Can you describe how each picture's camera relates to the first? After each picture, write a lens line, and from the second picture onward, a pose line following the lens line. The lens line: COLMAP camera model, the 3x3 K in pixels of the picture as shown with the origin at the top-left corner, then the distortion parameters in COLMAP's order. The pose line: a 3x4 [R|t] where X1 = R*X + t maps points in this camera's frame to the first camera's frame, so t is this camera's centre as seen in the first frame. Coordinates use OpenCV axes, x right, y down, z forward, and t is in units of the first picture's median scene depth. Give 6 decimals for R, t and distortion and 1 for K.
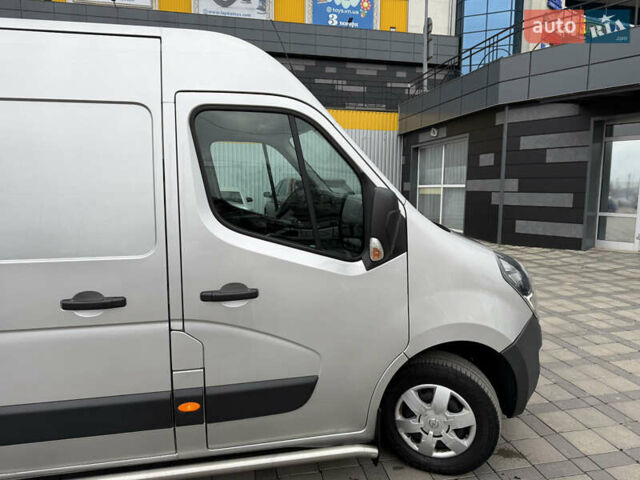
lens RADIAL K [[461.6, 0, 321.2], [0, 461.6, 266.8], [0, 0, 1]] dist [0.010321, 0.002697]
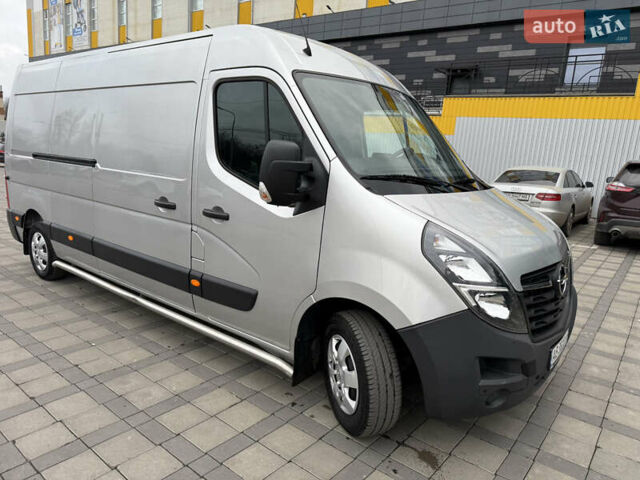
lens RADIAL K [[462.4, 0, 322.1], [0, 462.4, 229.6], [0, 0, 1]] dist [0.084882, -0.143237]
pose [[0.633008, 0.173056, -0.754554, 1.053762], [-0.195243, 0.978874, 0.060711, -0.045077], [0.749120, 0.108891, 0.653423, 0.262975]]
